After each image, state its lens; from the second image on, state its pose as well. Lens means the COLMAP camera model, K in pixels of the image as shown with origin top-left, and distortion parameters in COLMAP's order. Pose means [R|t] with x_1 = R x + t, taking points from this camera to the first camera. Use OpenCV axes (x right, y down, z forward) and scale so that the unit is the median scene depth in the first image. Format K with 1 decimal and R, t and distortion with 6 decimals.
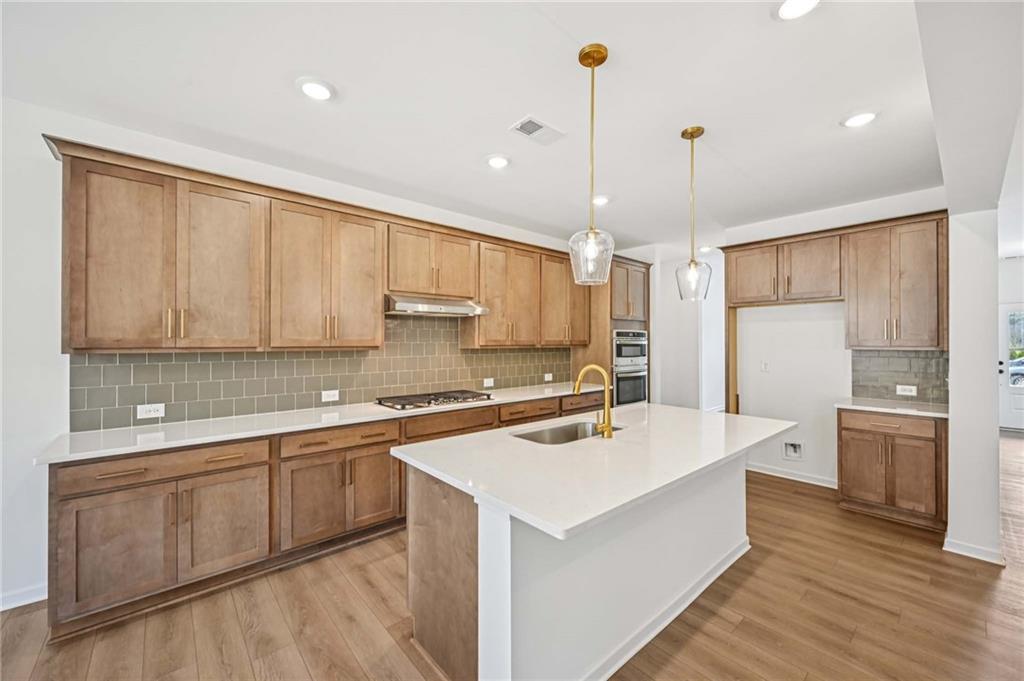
lens RADIAL K [[399.3, 0, 515.7], [0, 399.3, 341.3], [0, 0, 1]] dist [0.000995, -0.000036]
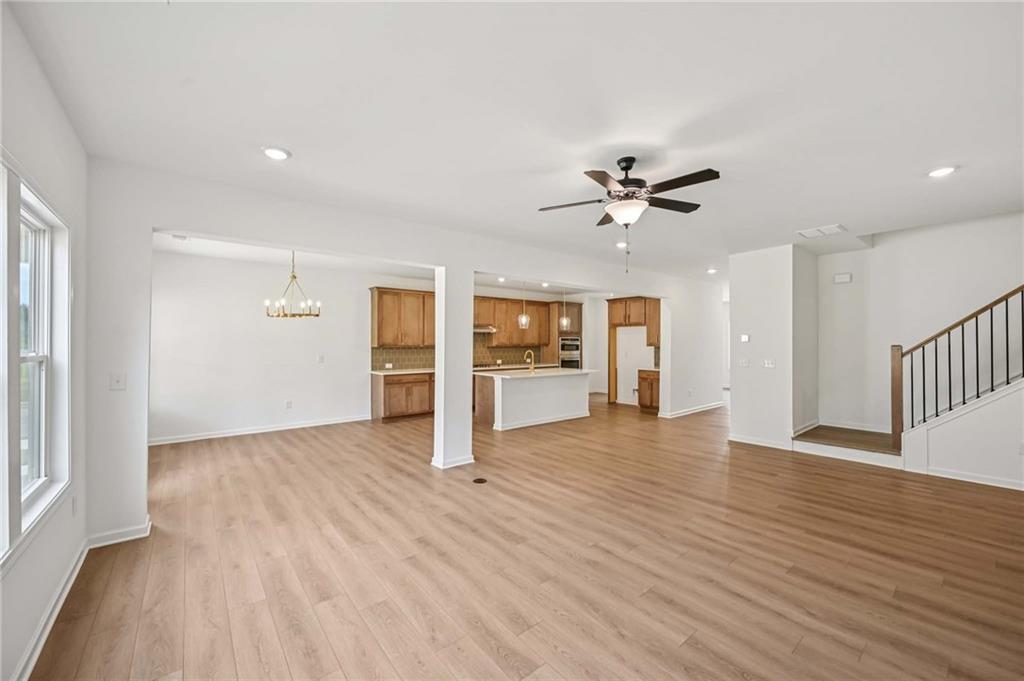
lens RADIAL K [[399.3, 0, 511.4], [0, 399.3, 340.8], [0, 0, 1]] dist [0.000995, -0.000036]
pose [[0.998662, -0.000957, -0.051697, 0.118306], [0.000795, 0.999995, -0.003166, -0.005575], [0.051699, 0.003121, 0.998658, -1.247525]]
